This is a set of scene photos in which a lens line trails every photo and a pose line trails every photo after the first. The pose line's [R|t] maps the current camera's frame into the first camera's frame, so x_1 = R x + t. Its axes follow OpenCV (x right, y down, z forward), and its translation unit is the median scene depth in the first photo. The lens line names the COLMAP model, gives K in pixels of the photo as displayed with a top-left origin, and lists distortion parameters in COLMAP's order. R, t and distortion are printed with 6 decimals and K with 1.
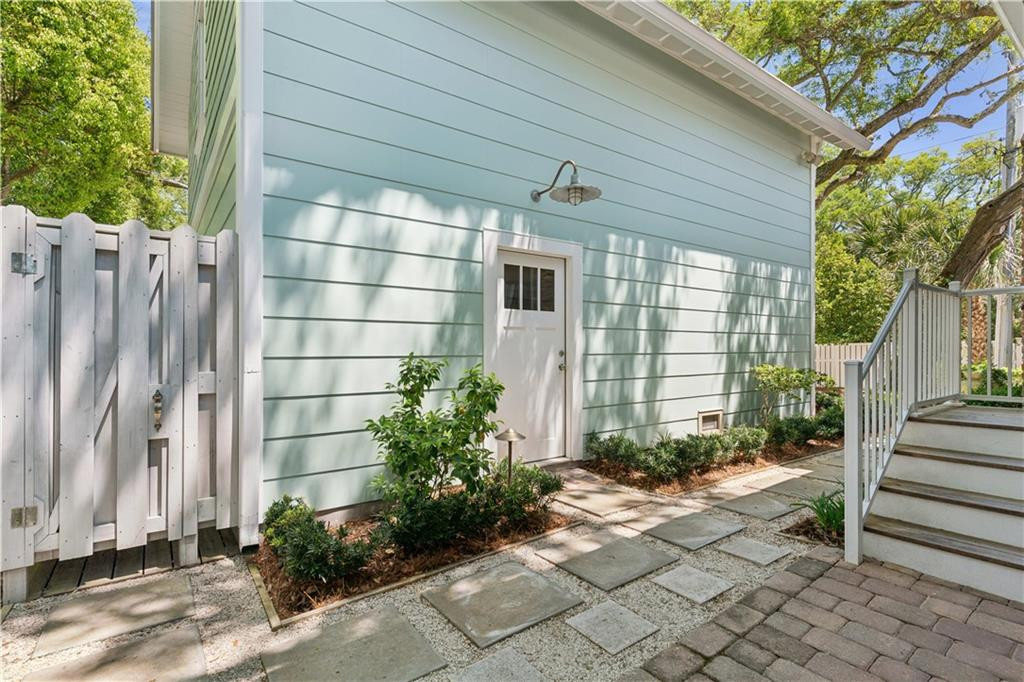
lens RADIAL K [[490.7, 0, 515.2], [0, 490.7, 343.3], [0, 0, 1]] dist [0.003059, 0.000586]
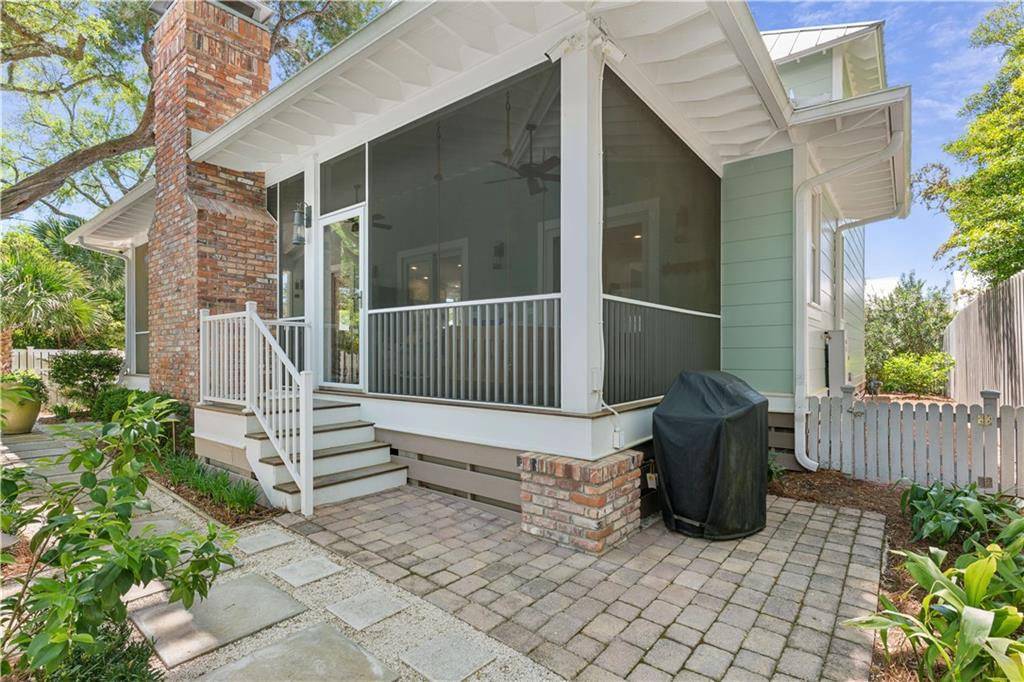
lens RADIAL K [[490.7, 0, 515.2], [0, 490.7, 343.3], [0, 0, 1]] dist [0.003059, 0.000586]
pose [[-0.255627, 0.028998, 0.966341, -0.622552], [-0.013849, 0.999338, -0.033651, -0.000595], [-0.966676, -0.021985, -0.255056, 0.604918]]
